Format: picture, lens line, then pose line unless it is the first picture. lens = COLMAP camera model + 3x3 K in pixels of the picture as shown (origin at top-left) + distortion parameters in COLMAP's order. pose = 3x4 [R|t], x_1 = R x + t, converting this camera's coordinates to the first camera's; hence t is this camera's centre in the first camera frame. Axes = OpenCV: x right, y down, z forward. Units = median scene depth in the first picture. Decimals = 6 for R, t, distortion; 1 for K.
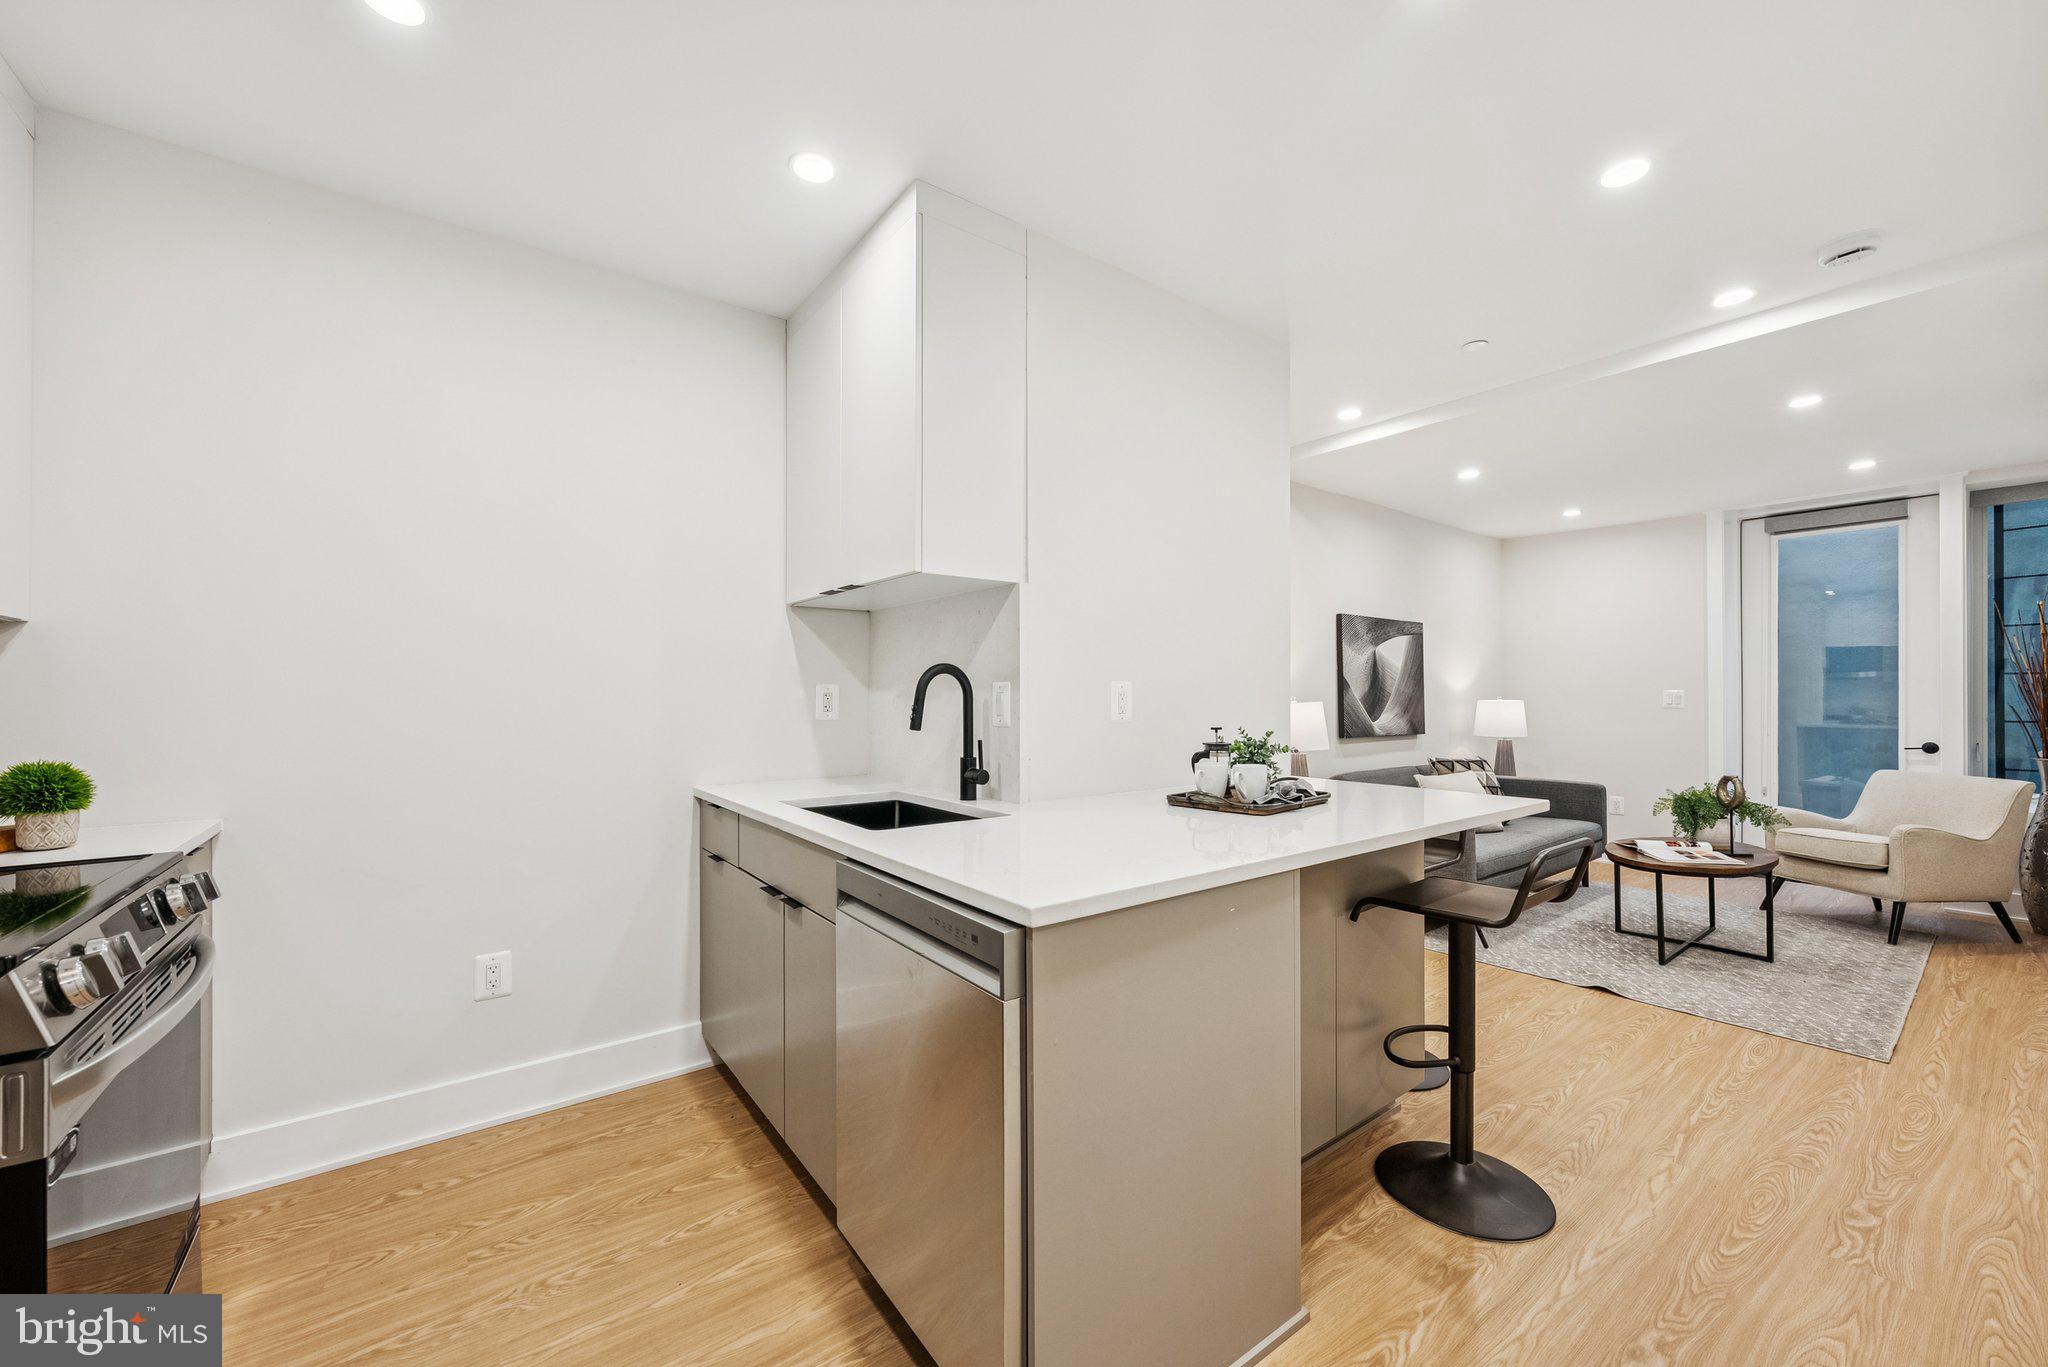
lens RADIAL K [[777.6, 0, 1014.1], [0, 777.6, 688.0], [0, 0, 1]] dist [-0.003285, -0.000485]
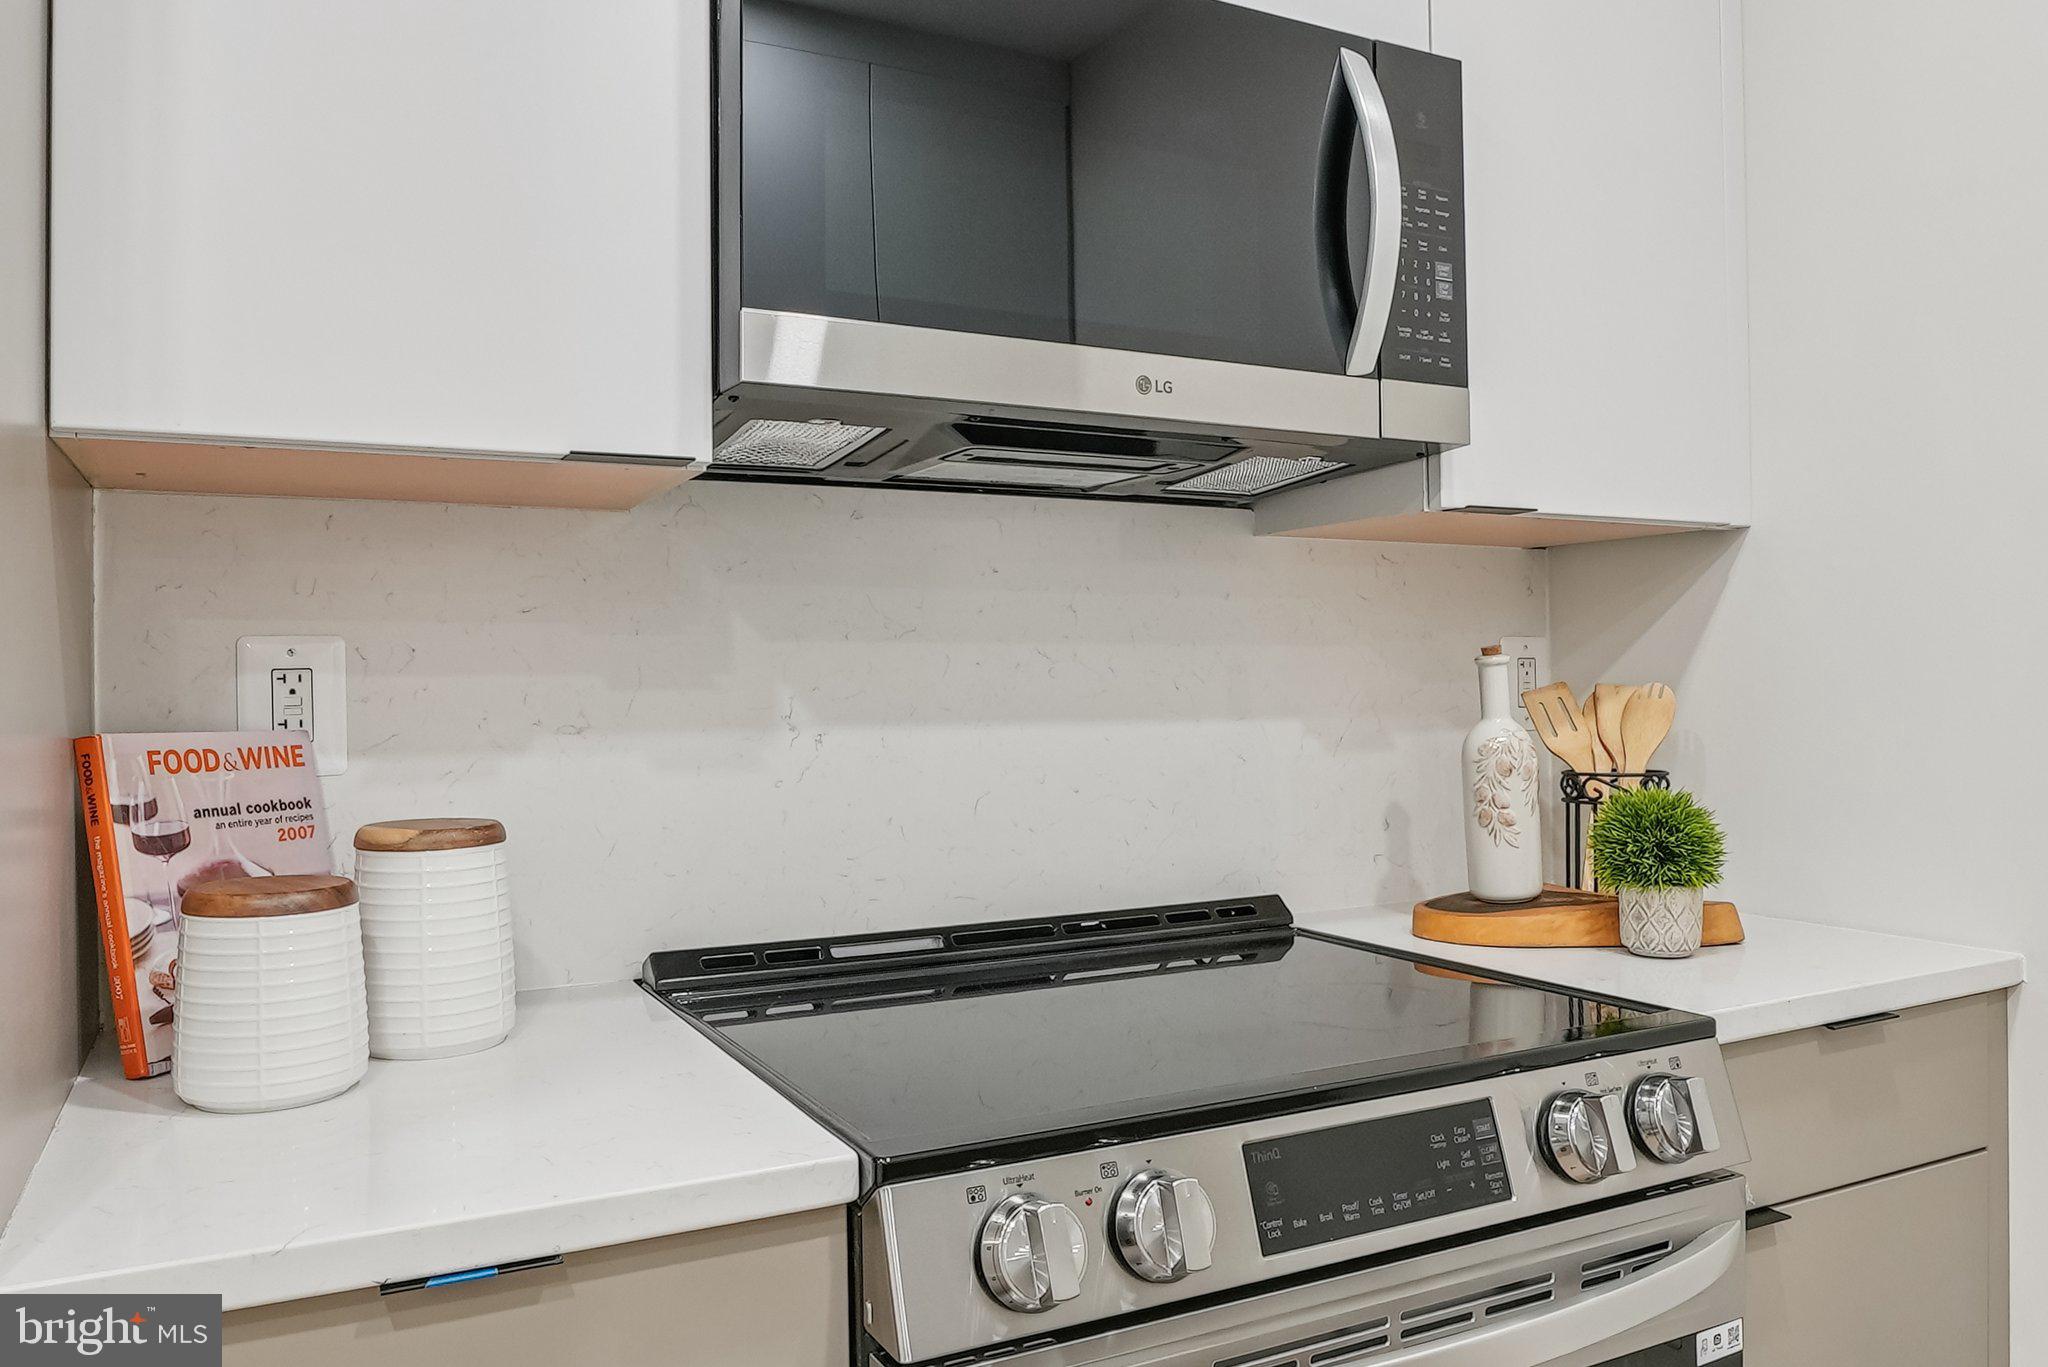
lens RADIAL K [[1495.0, 0, 1024.0], [0, 1495.0, 683.5], [0, 0, 1]] dist [-0.007122, -0.002278]
pose [[-0.165367, 0.004054, -0.986224, -0.137600], [0.020926, 0.999781, 0.000601, 0.011148], [0.986010, -0.020538, -0.165415, 0.564156]]
